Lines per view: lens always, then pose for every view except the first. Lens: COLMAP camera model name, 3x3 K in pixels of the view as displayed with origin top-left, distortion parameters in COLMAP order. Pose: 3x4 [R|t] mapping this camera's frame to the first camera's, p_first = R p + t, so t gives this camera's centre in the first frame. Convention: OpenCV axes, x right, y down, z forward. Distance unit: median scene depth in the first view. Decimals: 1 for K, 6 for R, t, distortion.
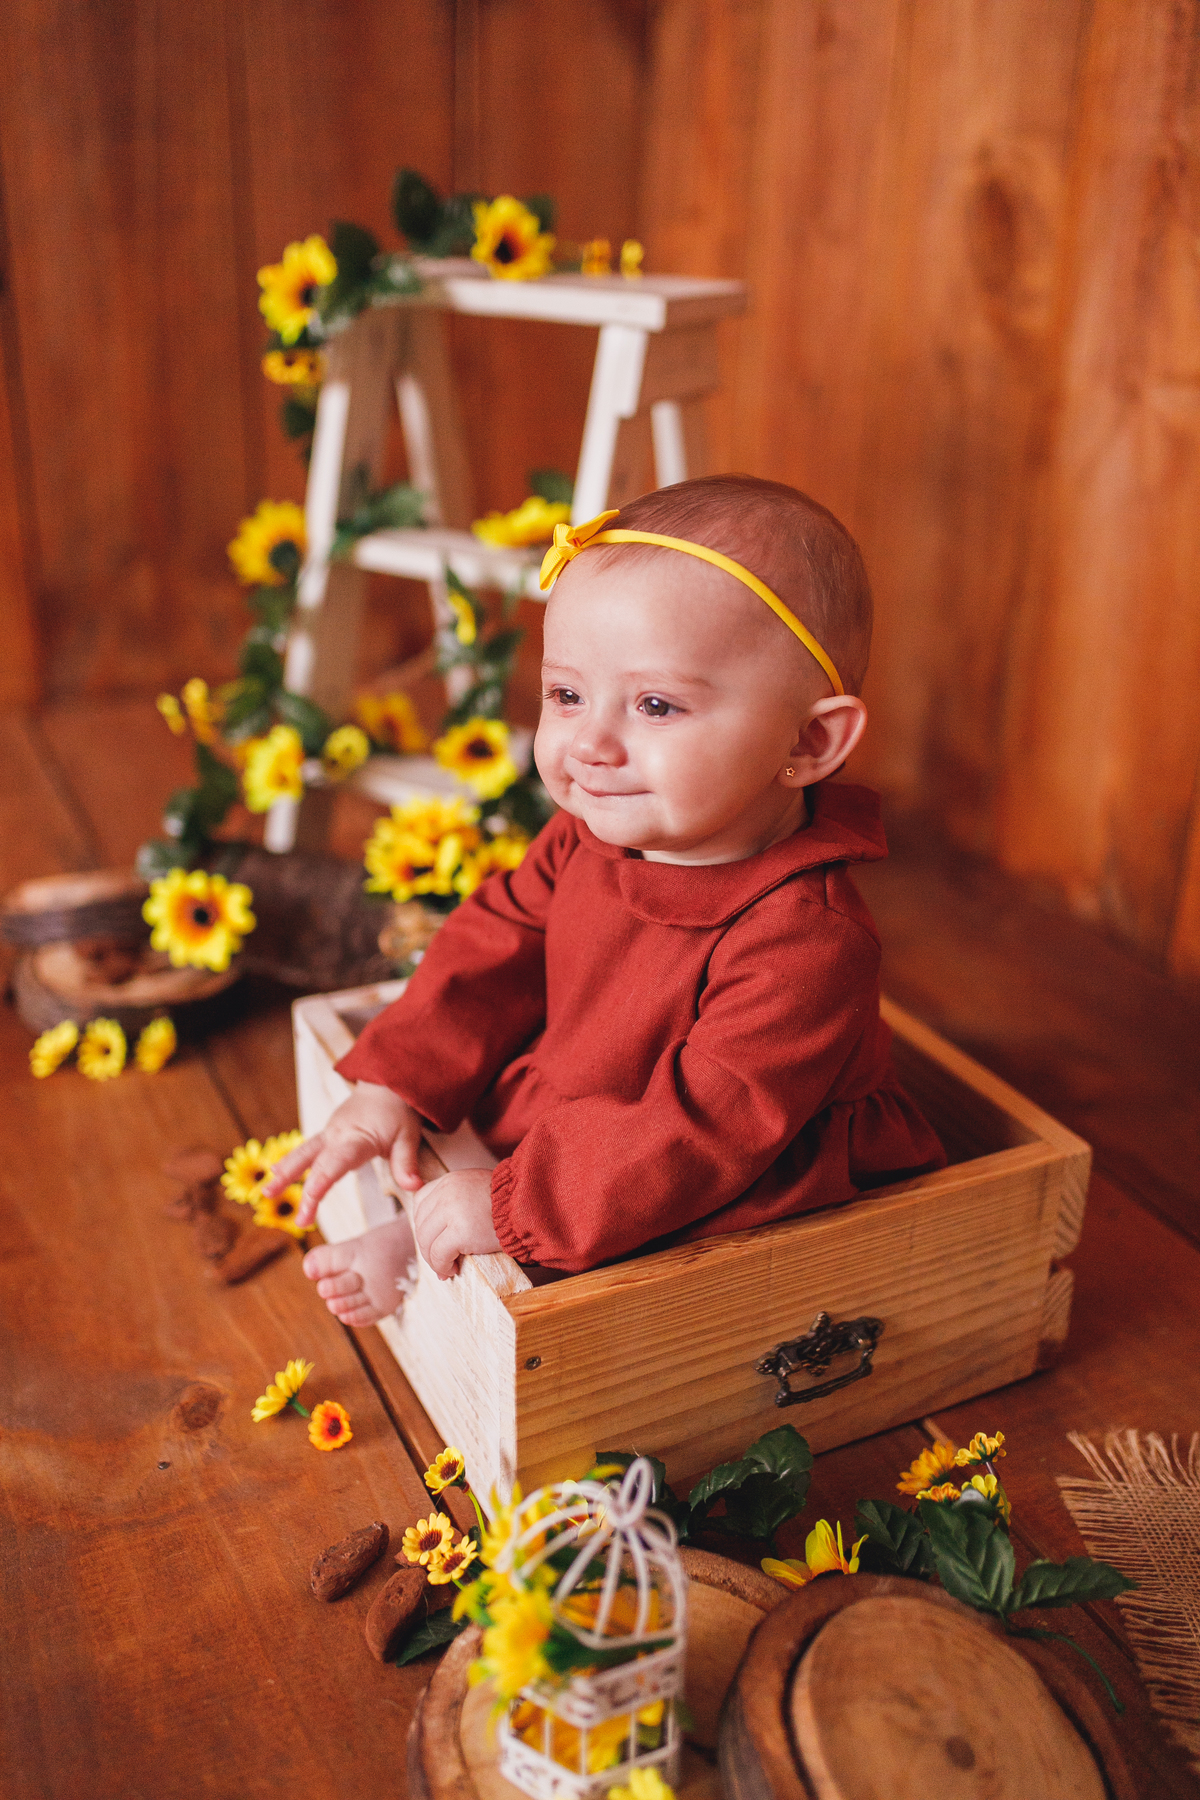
lens RADIAL K [[1751.3, 0, 603.7], [0, 1751.3, 894.4], [0, 0, 1]] dist [0.004718, 0.021168]
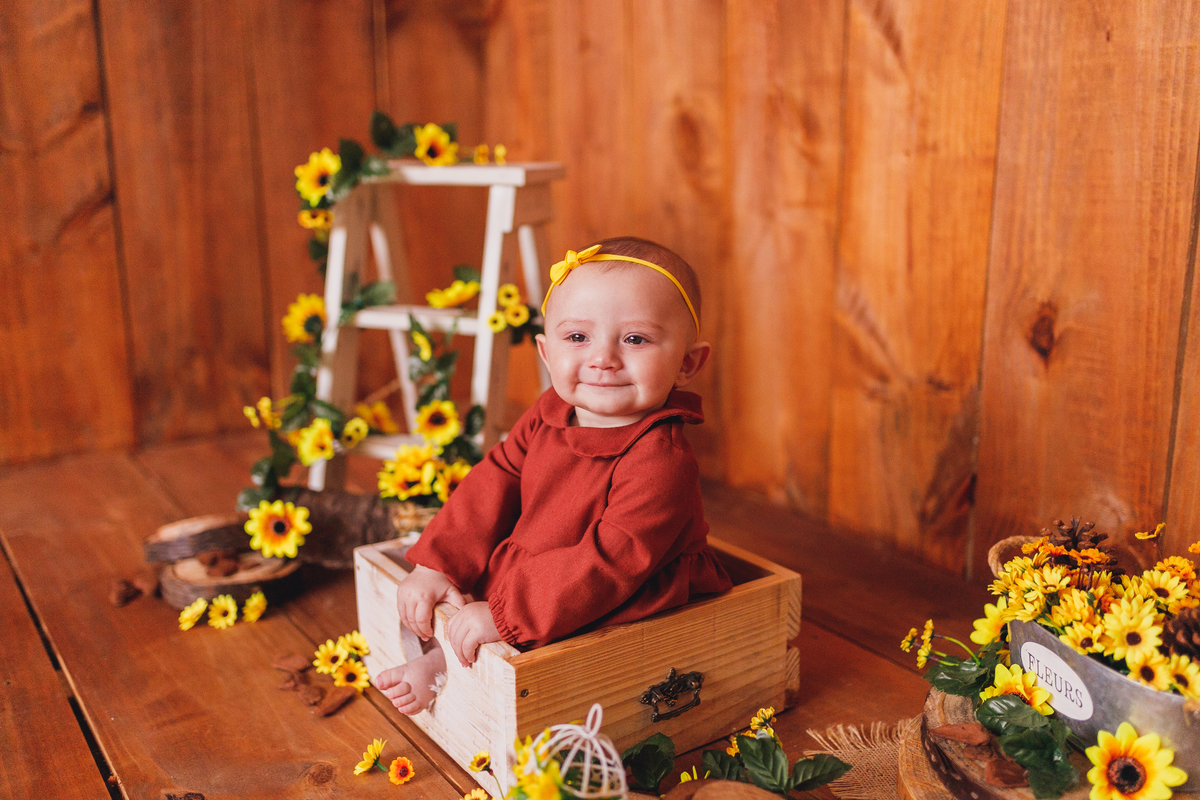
lens RADIAL K [[1198.0, 0, 595.9], [0, 1198.0, 415.7], [0, 0, 1]] dist [-0.024894, 0.024565]
pose [[0.987981, -0.069377, 0.138134, -0.081147], [0.092573, 0.981206, -0.169307, 0.135652], [-0.123792, 0.180059, 0.975835, -0.199743]]
